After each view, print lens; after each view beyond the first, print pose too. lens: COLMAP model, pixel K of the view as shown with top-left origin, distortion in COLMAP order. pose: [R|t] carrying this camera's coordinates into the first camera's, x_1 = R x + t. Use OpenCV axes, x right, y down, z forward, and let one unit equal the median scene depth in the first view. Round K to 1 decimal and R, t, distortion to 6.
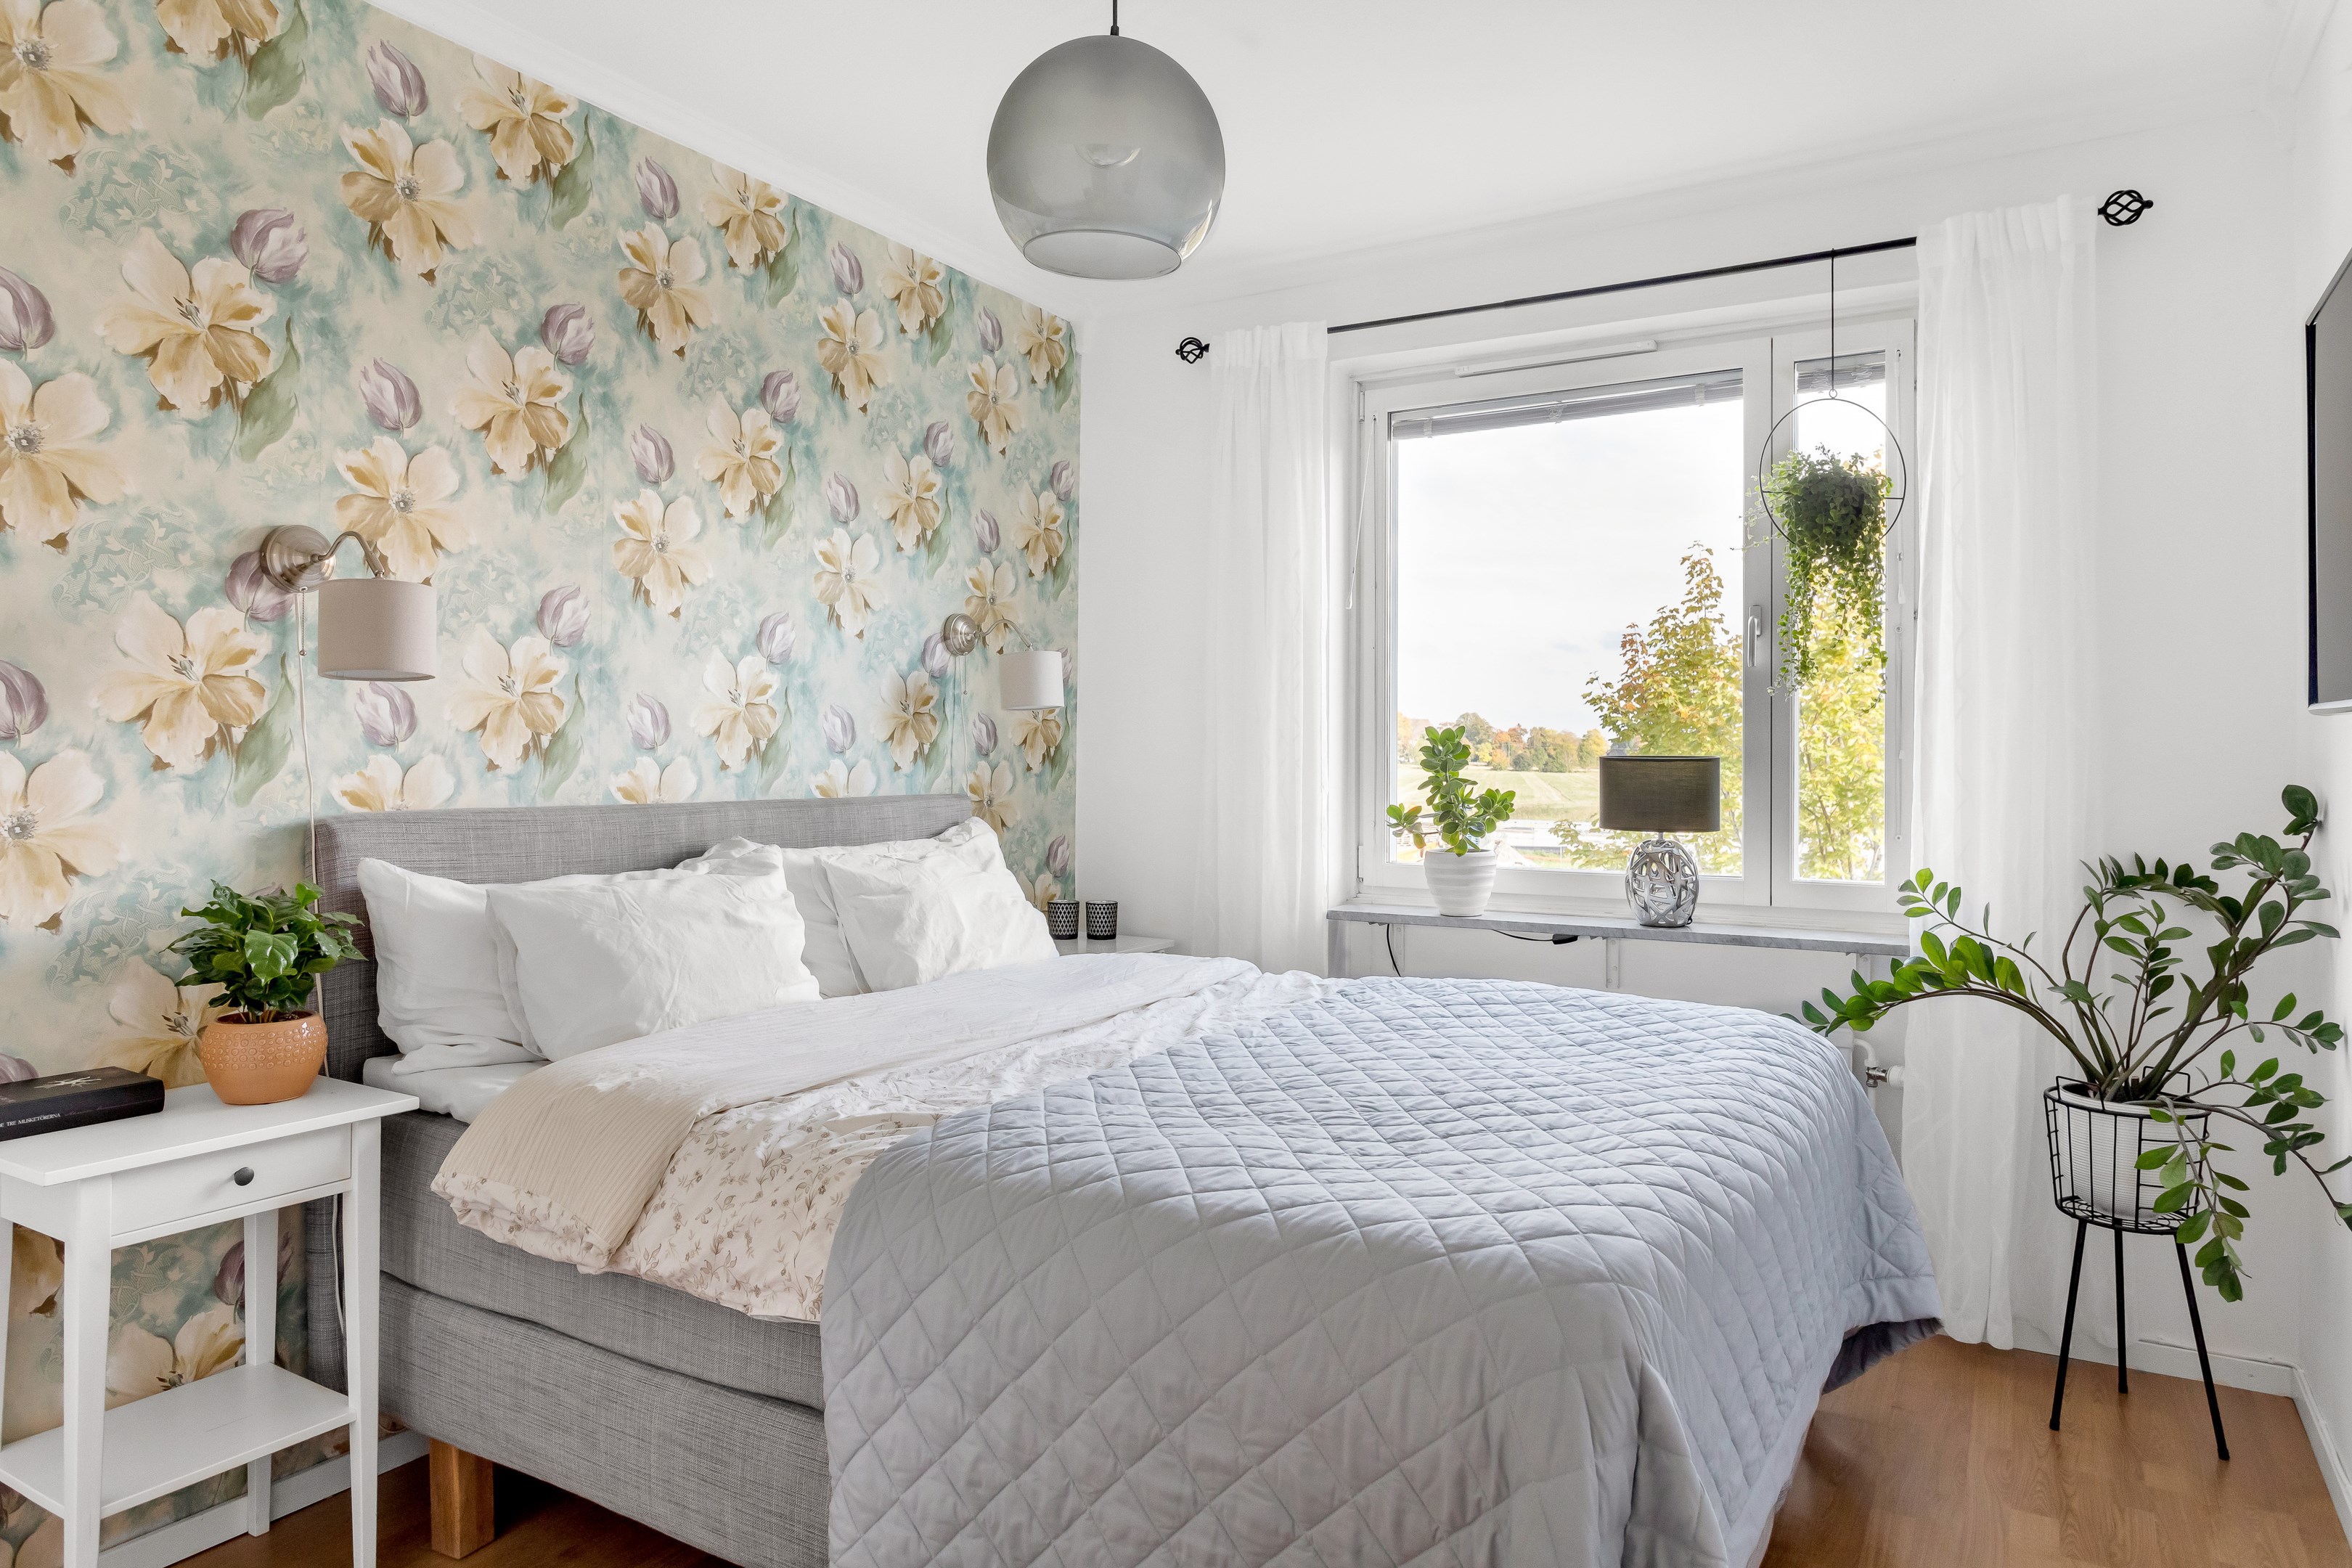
lens RADIAL K [[1440.7, 0, 1184.2], [0, 1440.7, 742.1], [0, 0, 1]] dist [-0.008138, 0.000993]
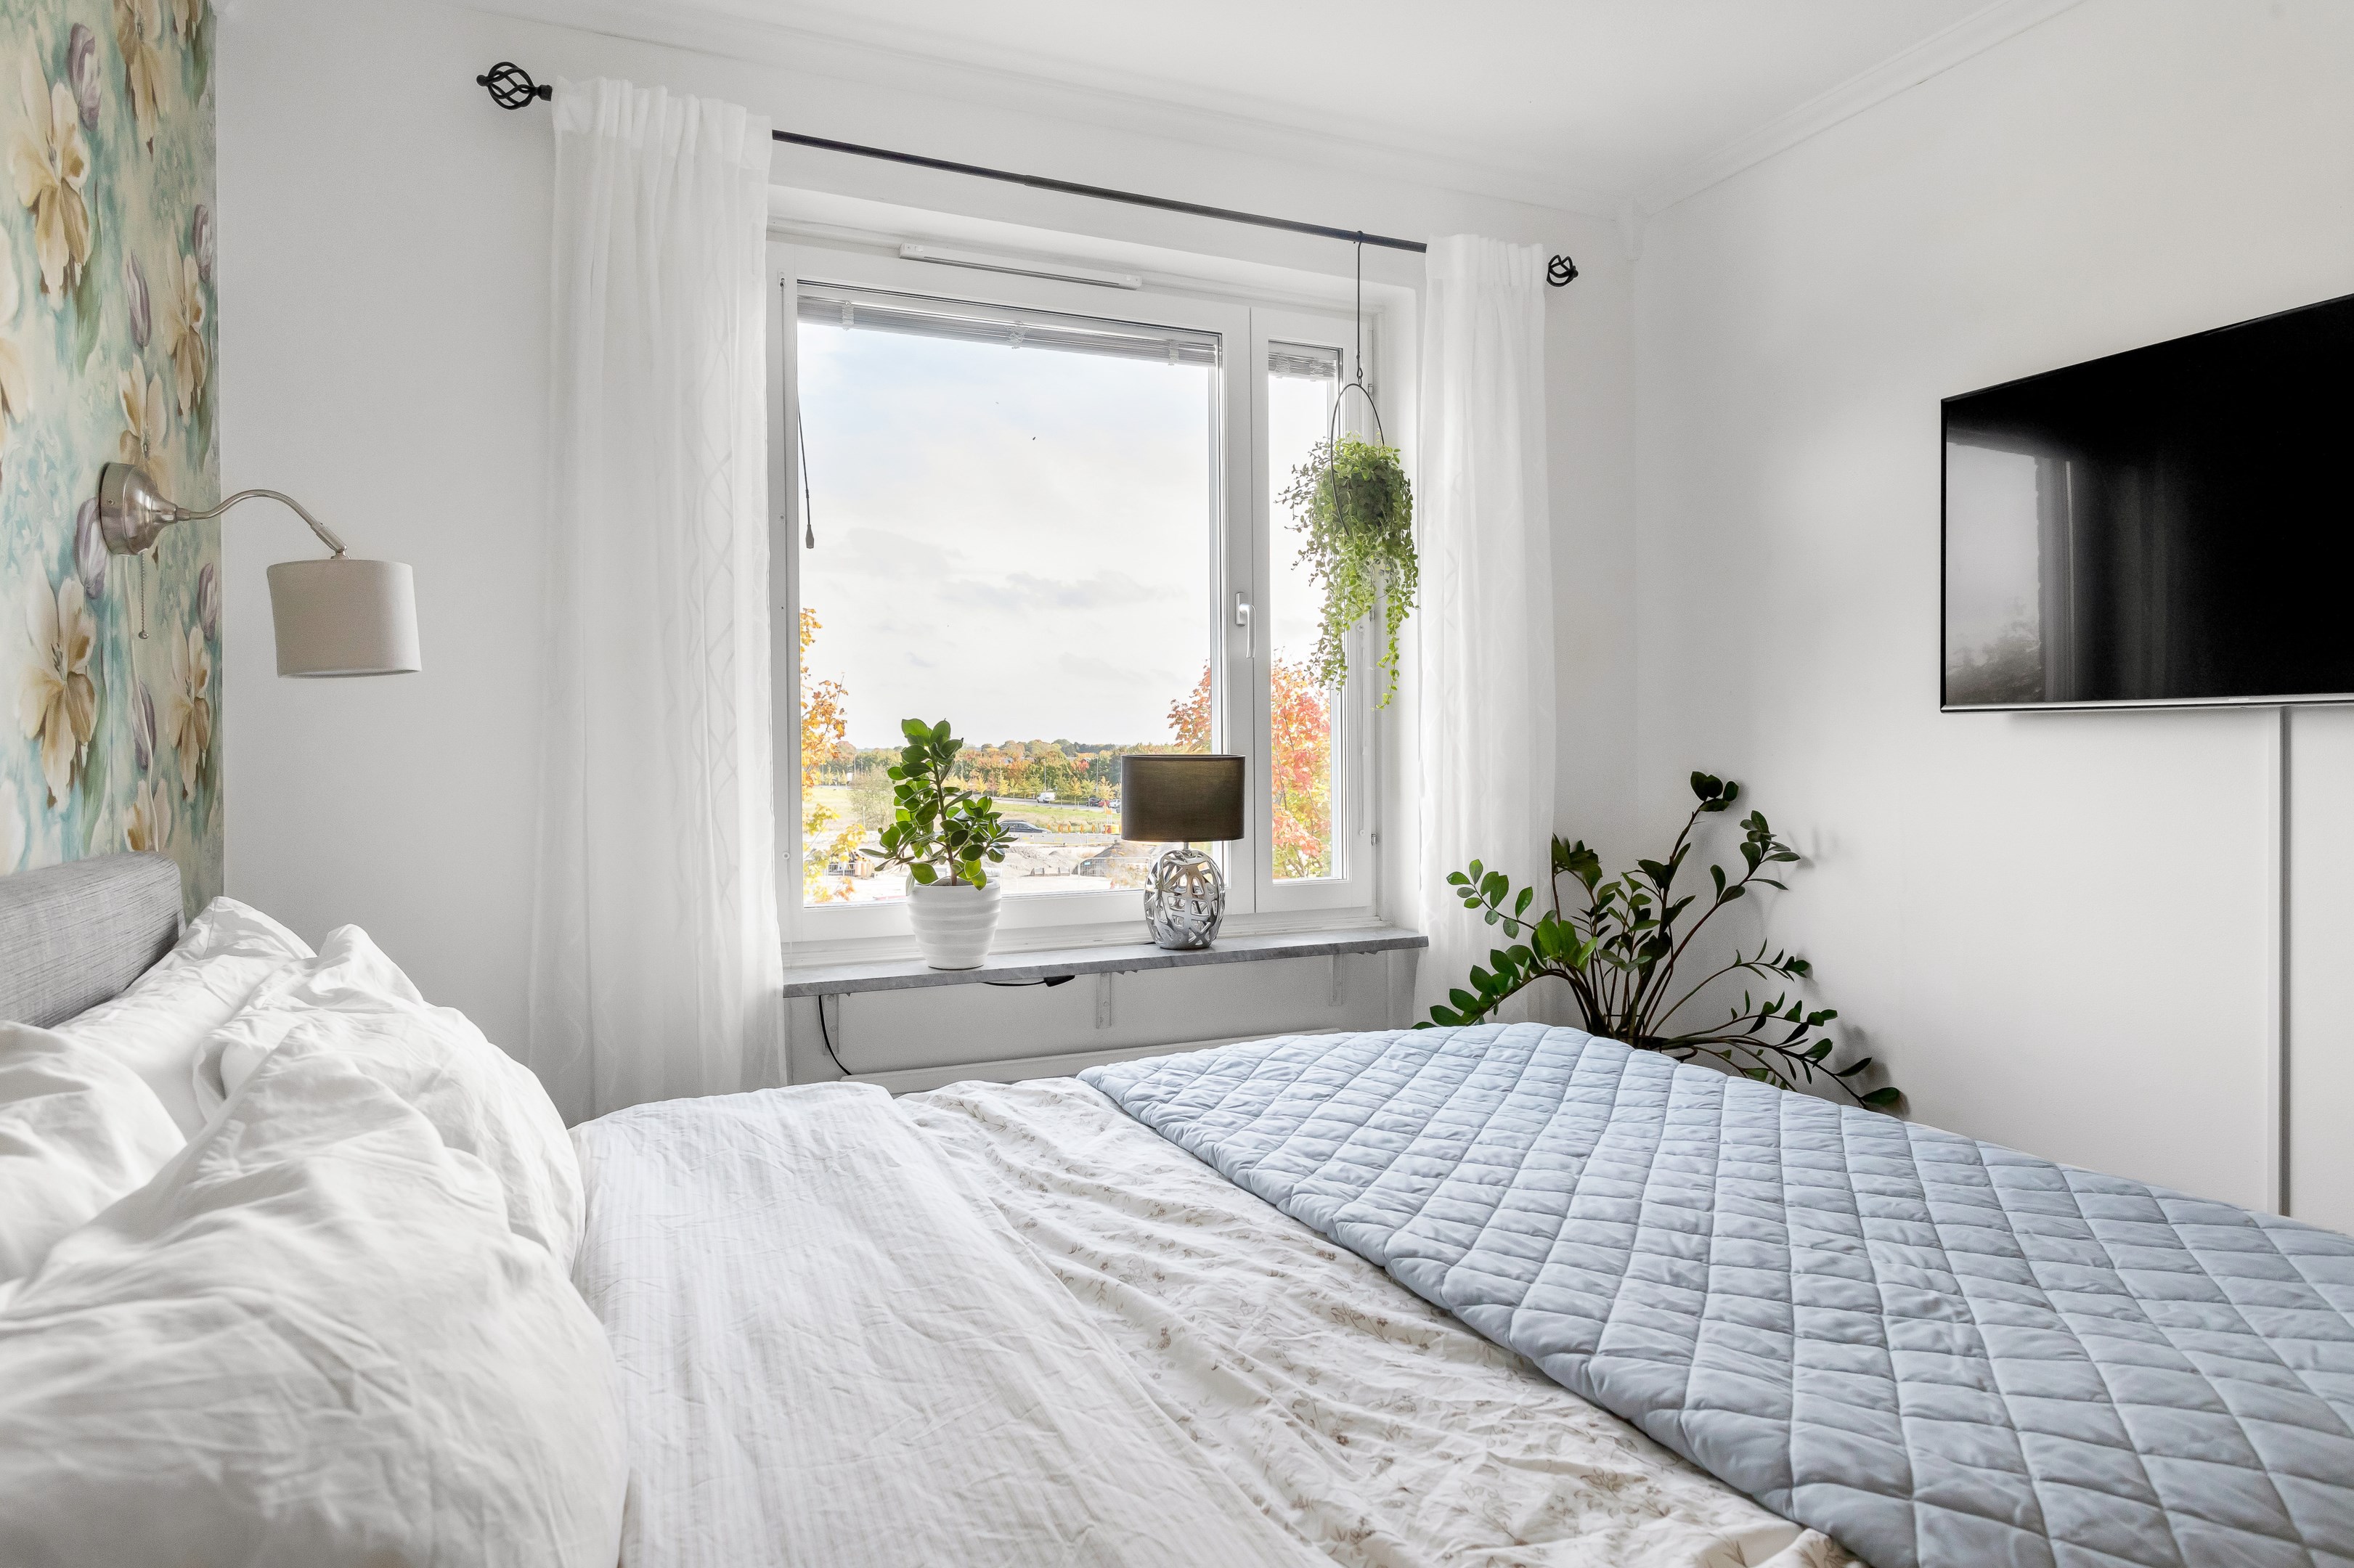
lens RADIAL K [[1383.1, 0, 1173.3], [0, 1383.1, 748.7], [0, 0, 1]] dist [-0.002251, 0.000245]
pose [[0.581207, -0.005535, 0.813737, -0.437054], [0.003918, 0.999984, 0.004004, 0.002849], [-0.813747, 0.000861, 0.581219, 0.631859]]
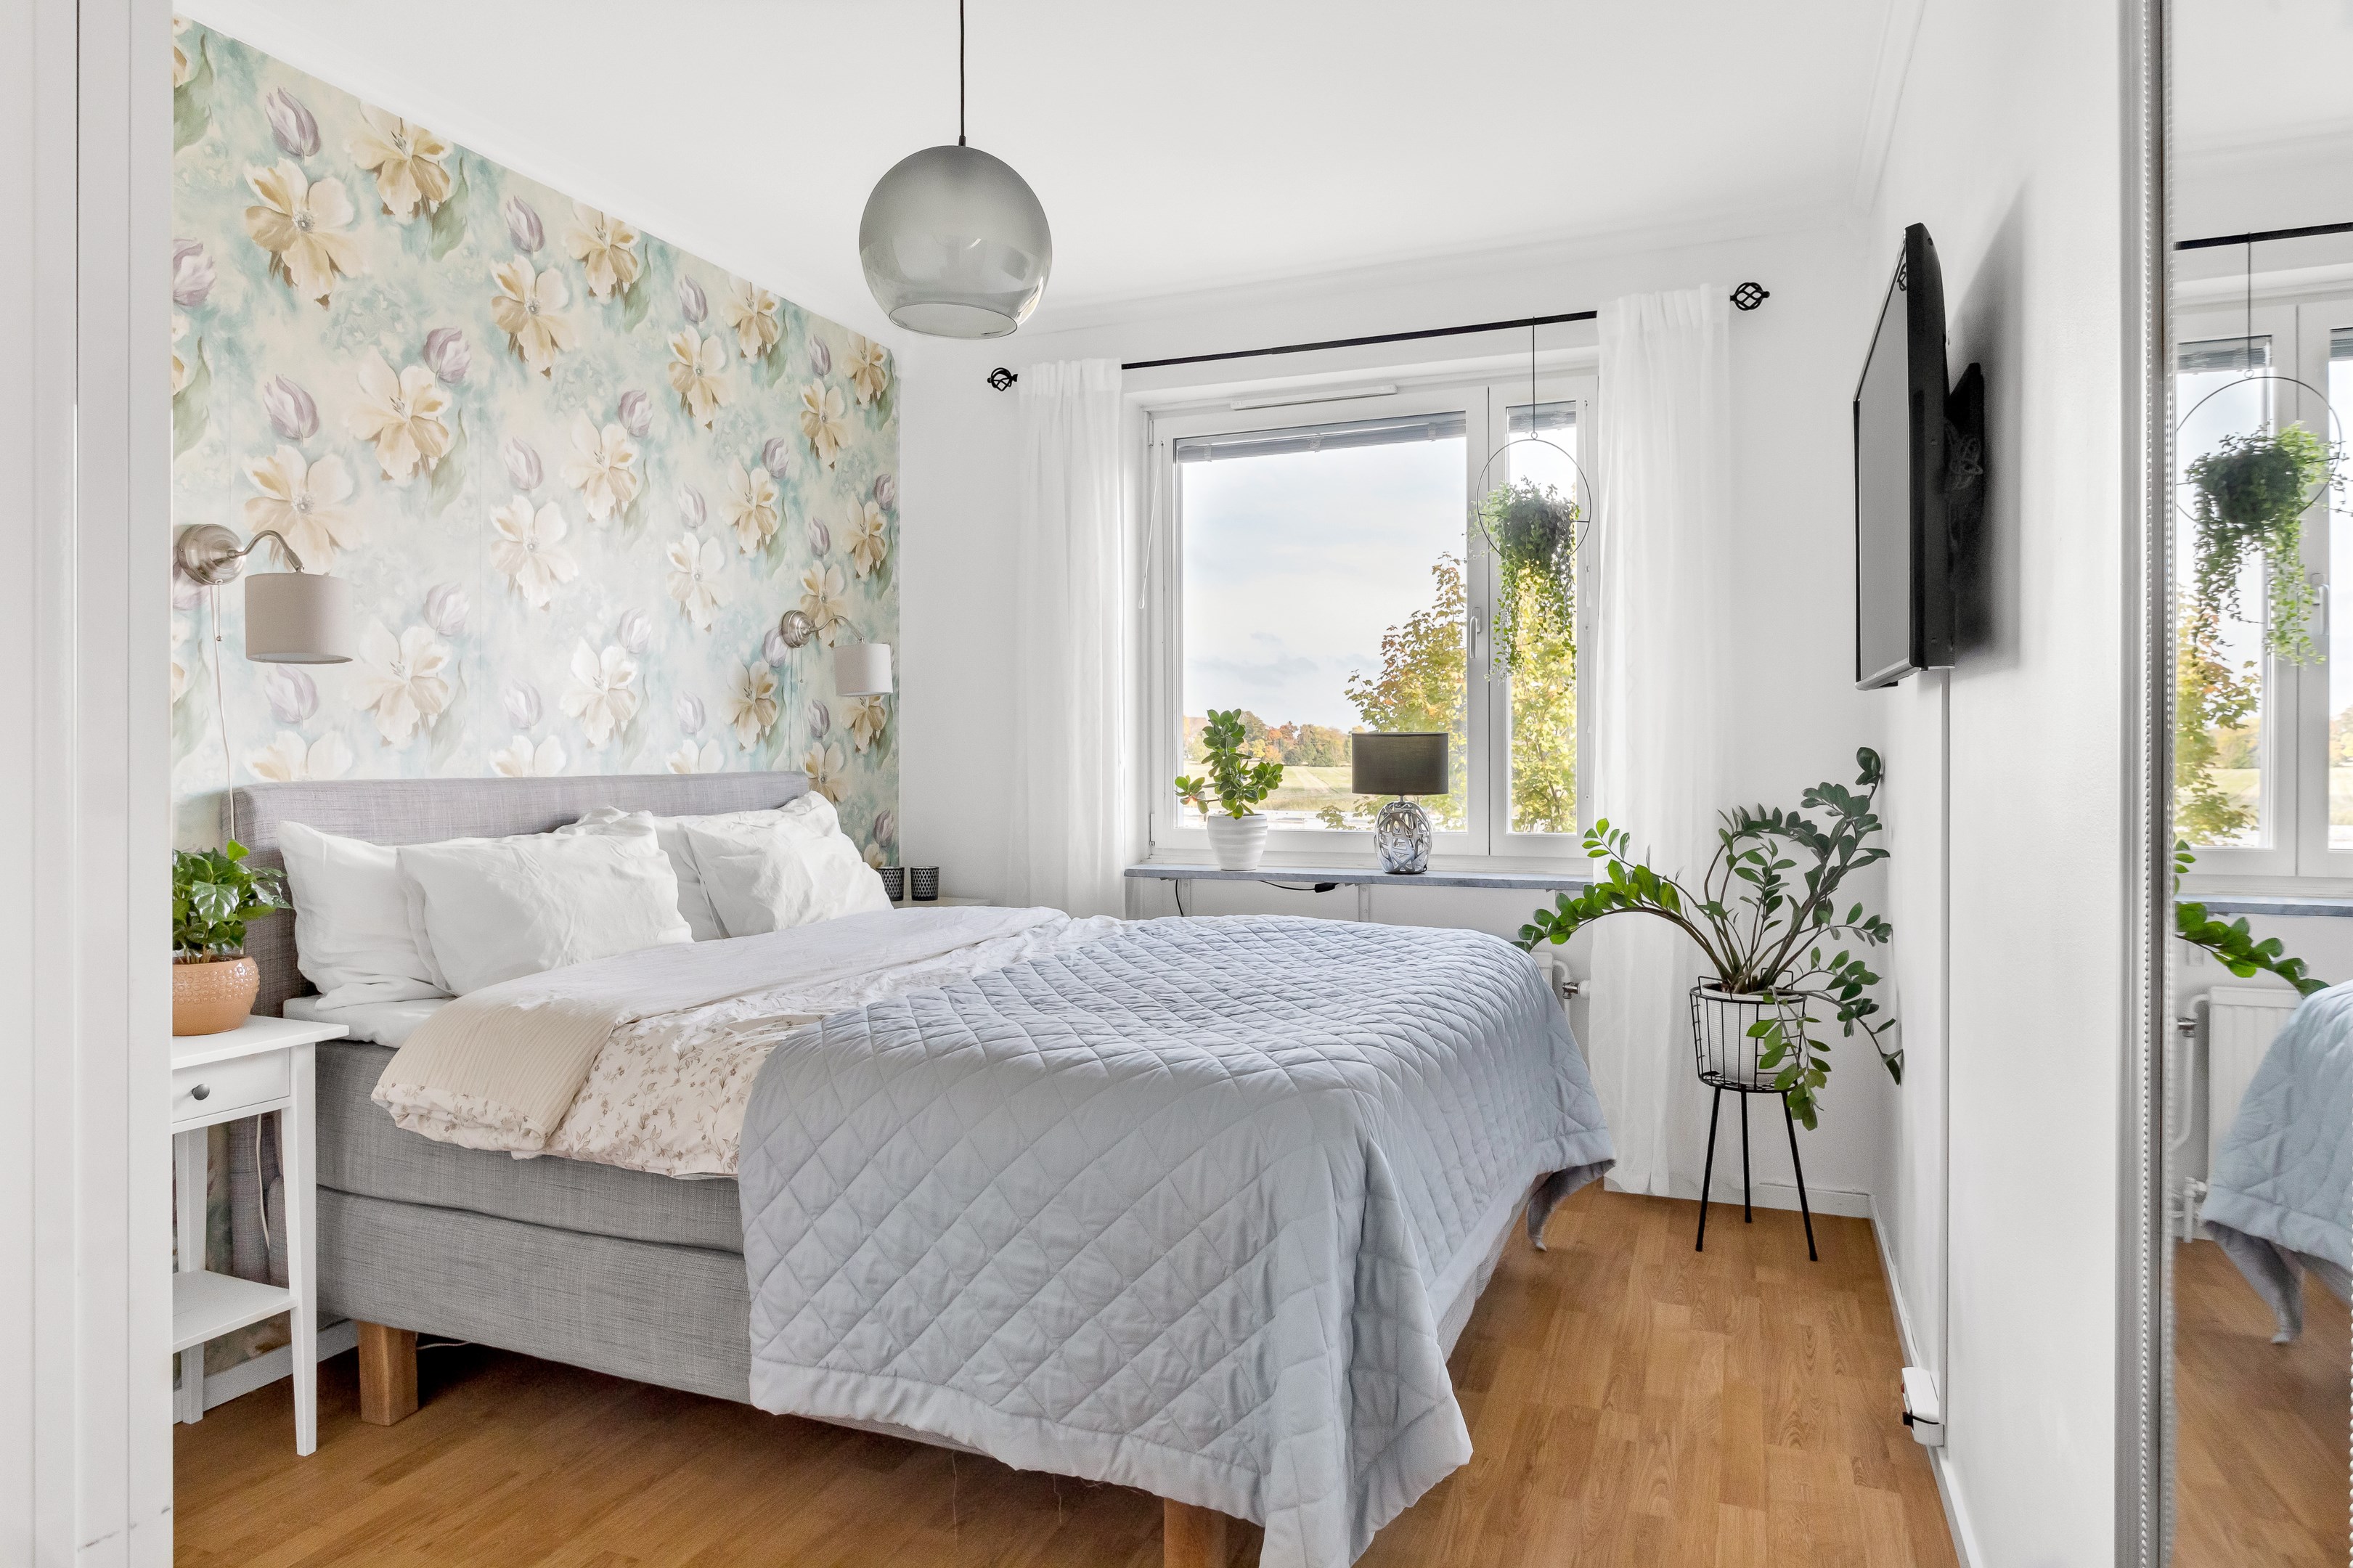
lens RADIAL K [[1382.6, 0, 1172.8], [0, 1382.6, 748.7], [0, 0, 1]] dist [-0.002251, 0.000245]
pose [[0.989617, -0.007081, 0.143555, -0.028742], [0.006143, 0.999957, 0.006979, 0.016957], [-0.143598, -0.006025, 0.989618, -0.141304]]
